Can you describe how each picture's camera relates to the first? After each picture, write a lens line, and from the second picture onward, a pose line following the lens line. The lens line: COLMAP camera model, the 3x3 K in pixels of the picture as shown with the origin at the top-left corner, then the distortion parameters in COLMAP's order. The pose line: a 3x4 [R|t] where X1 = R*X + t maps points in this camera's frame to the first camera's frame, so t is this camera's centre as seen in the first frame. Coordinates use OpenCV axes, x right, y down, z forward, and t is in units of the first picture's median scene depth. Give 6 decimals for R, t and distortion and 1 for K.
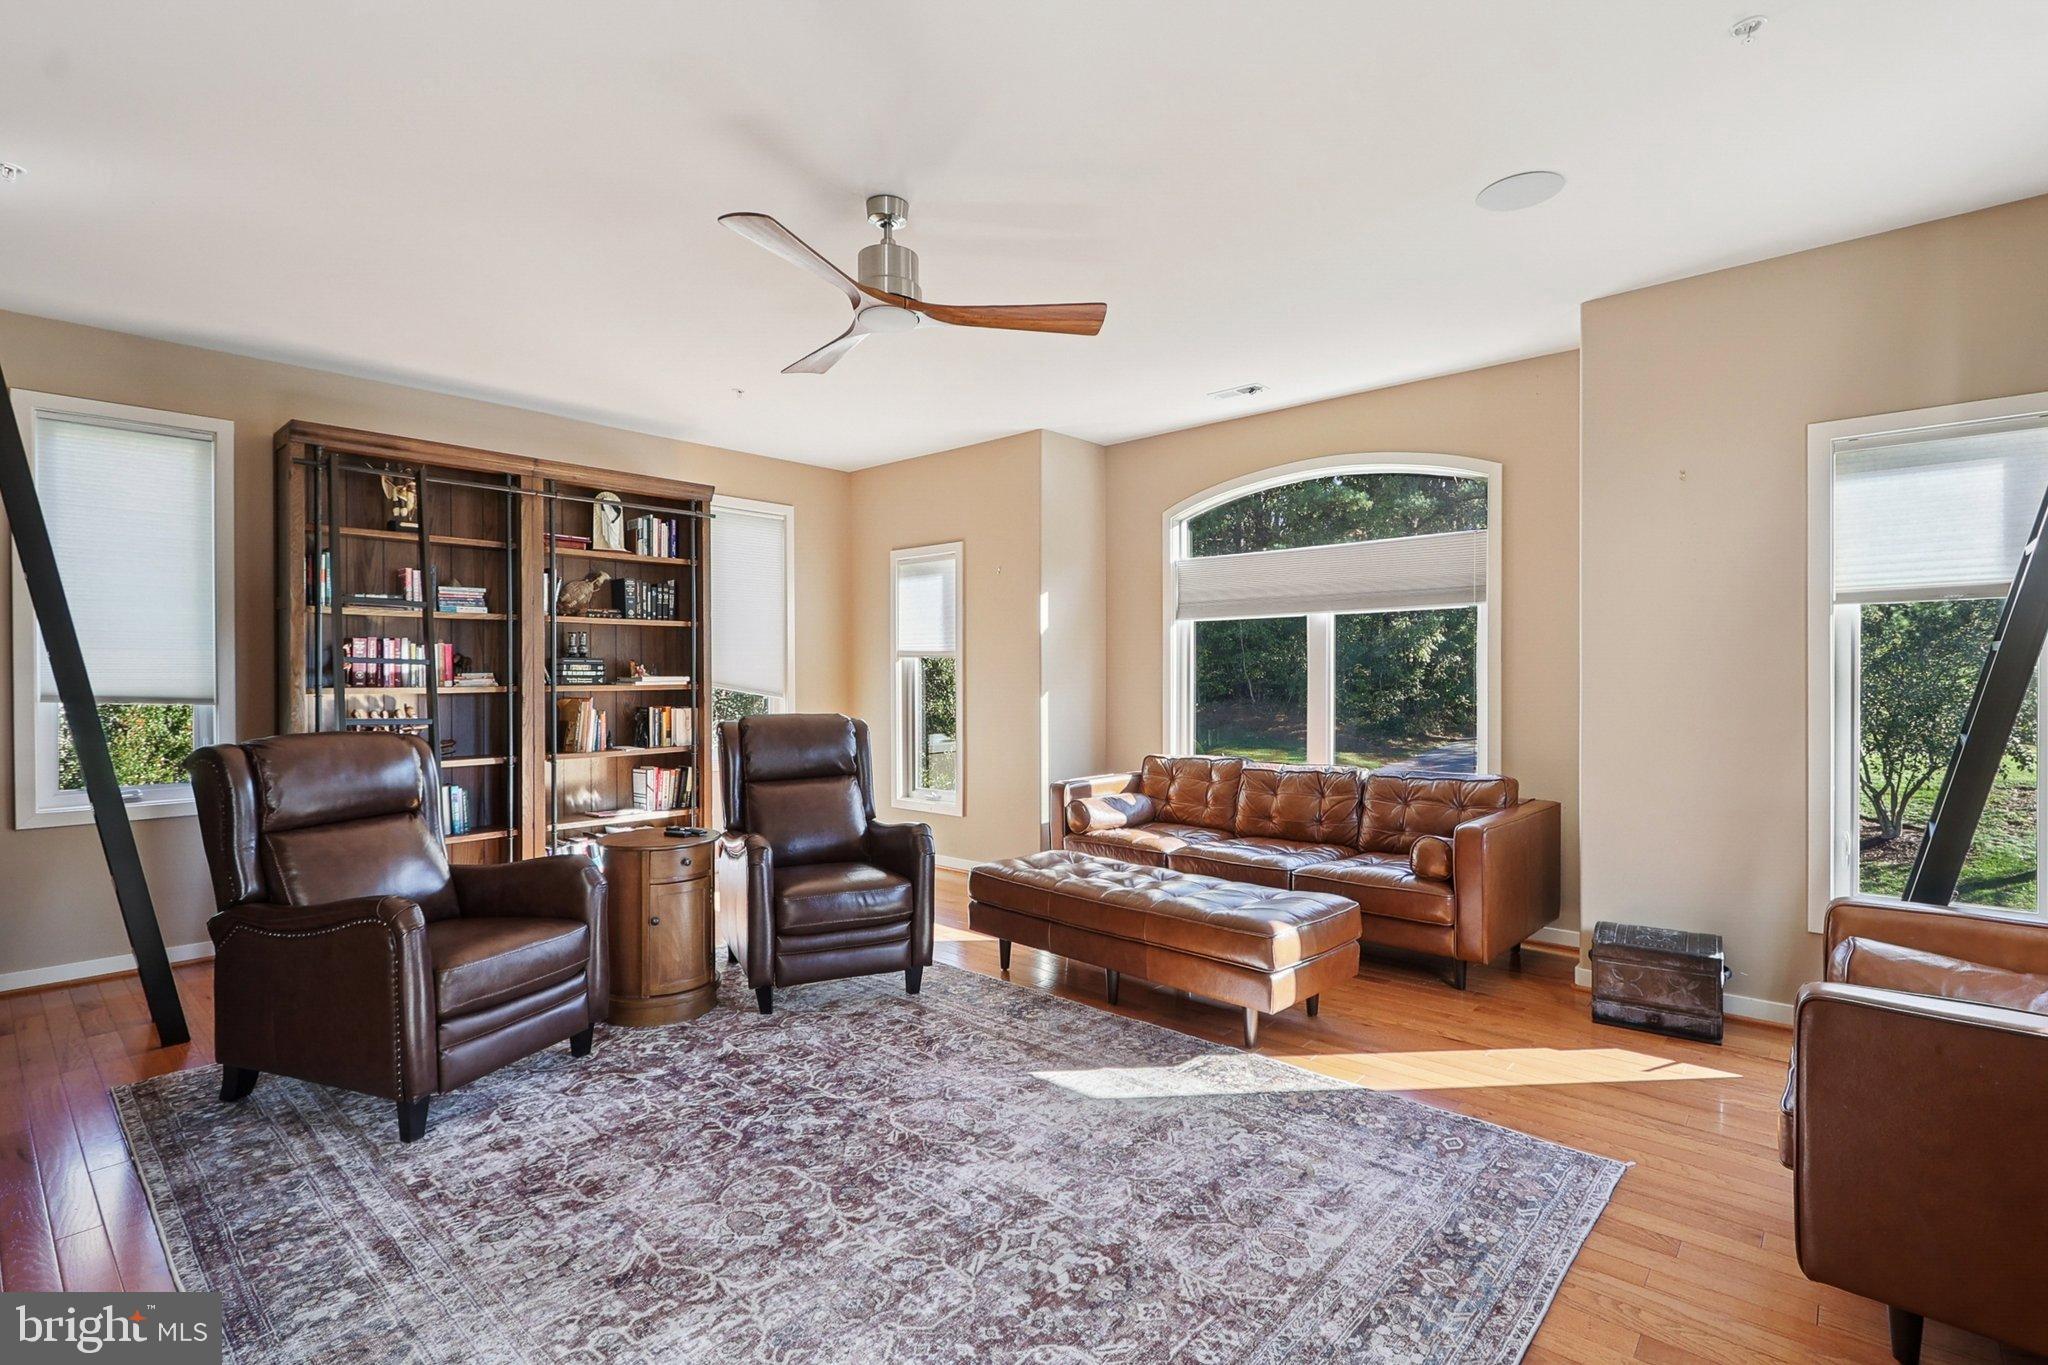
lens RADIAL K [[970.4, 0, 1019.2], [0, 970.4, 688.3], [0, 0, 1]] dist [0.002916, -0.000768]
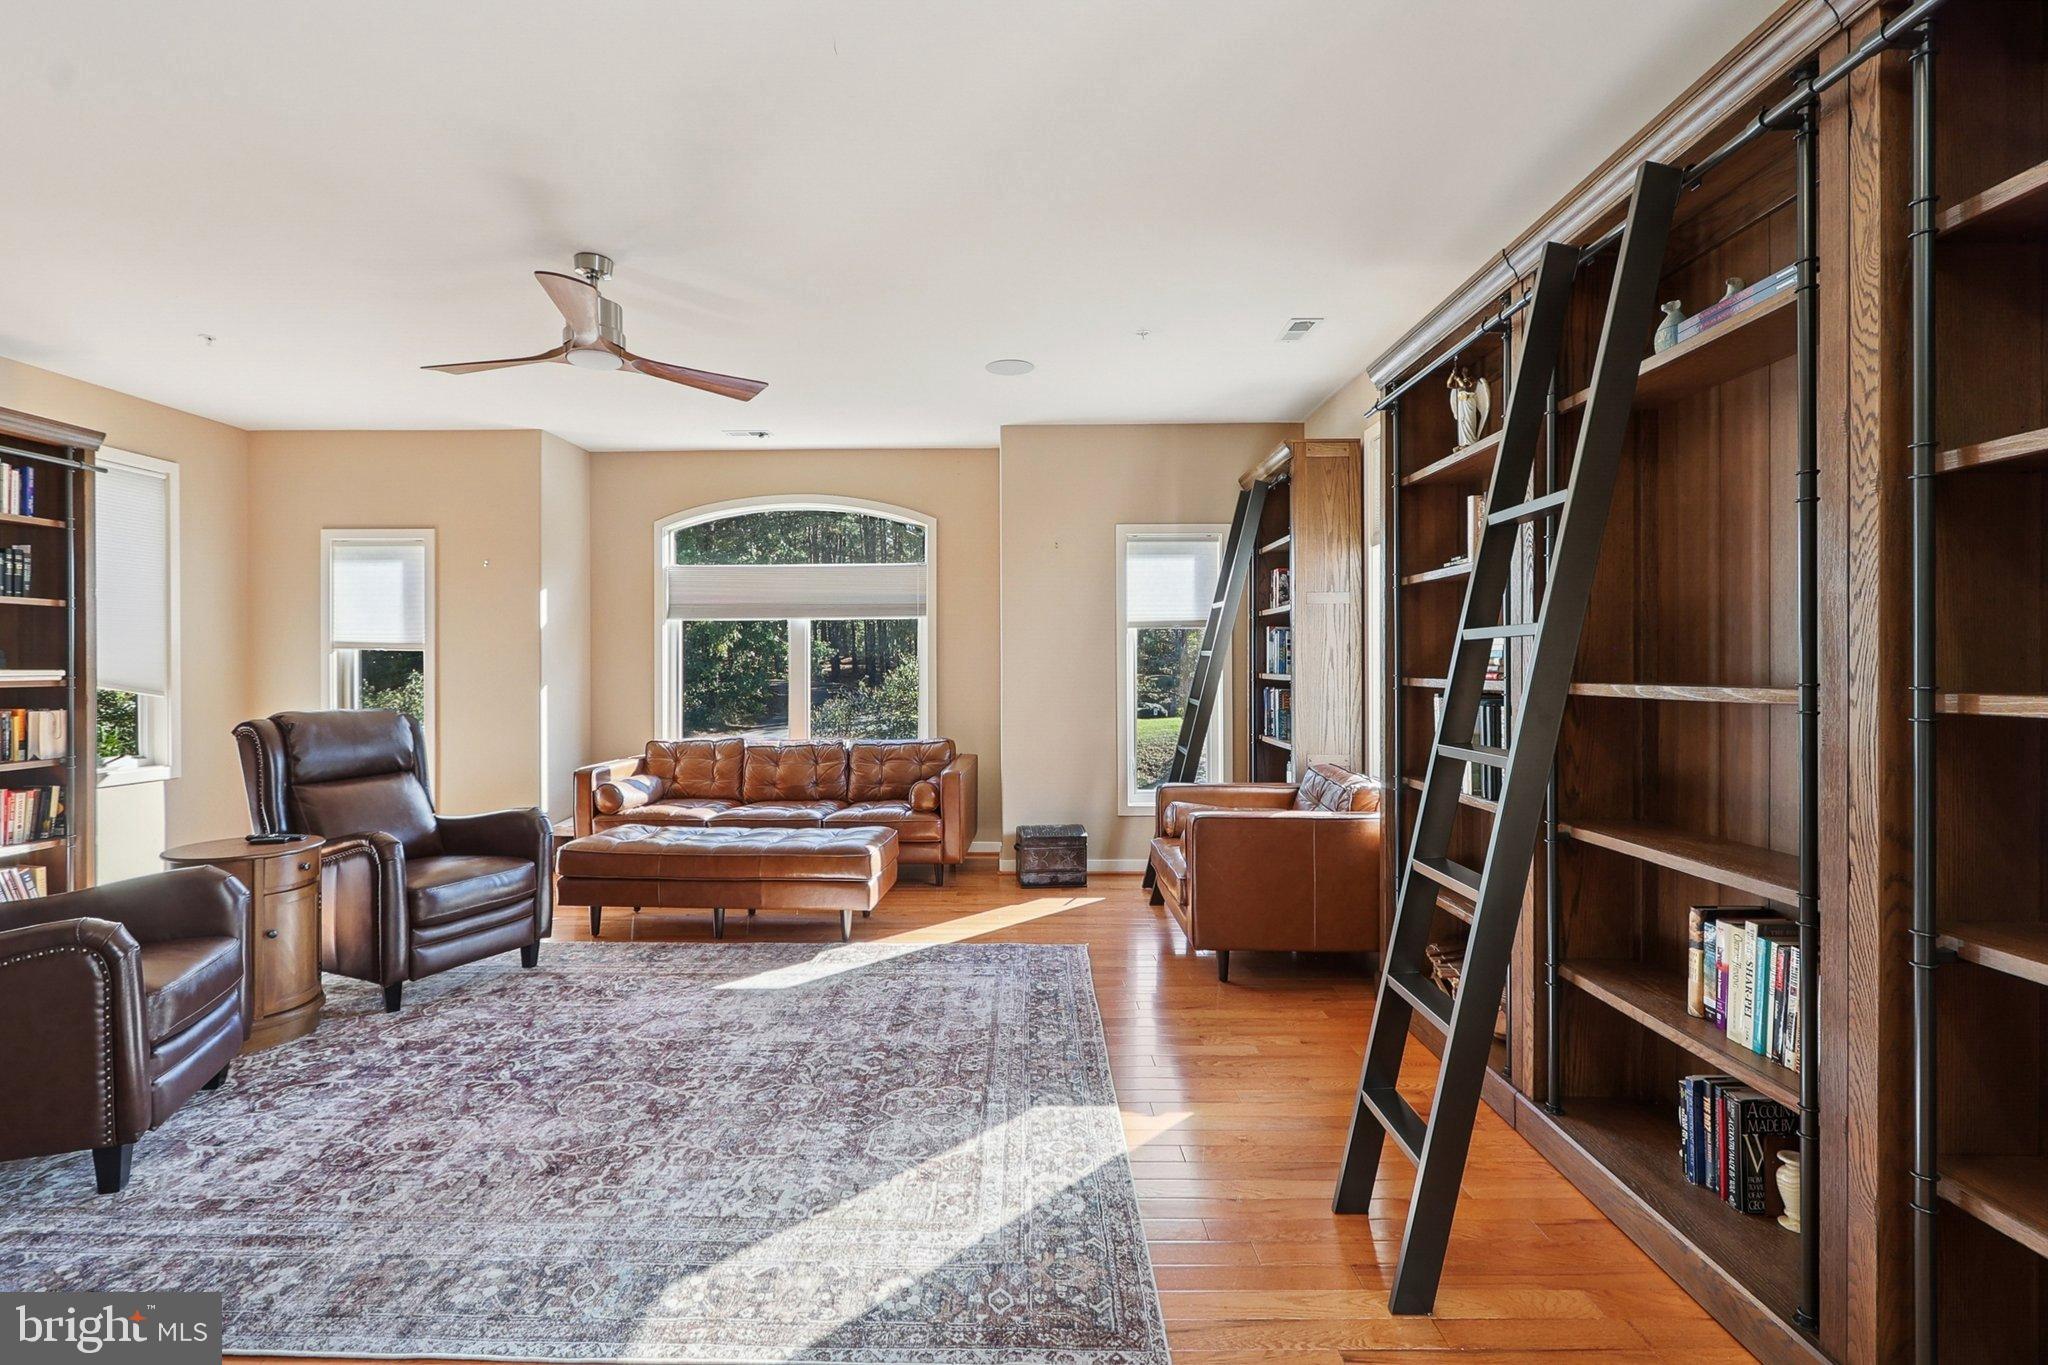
lens RADIAL K [[970.4, 0, 1027.0], [0, 970.4, 674.5], [0, 0, 1]] dist [0.002916, -0.000768]
pose [[0.738307, -0.003663, 0.674455, -0.348097], [0.009422, 0.999944, -0.004882, 0.003301], [-0.674399, 0.009959, 0.738300, -0.127656]]
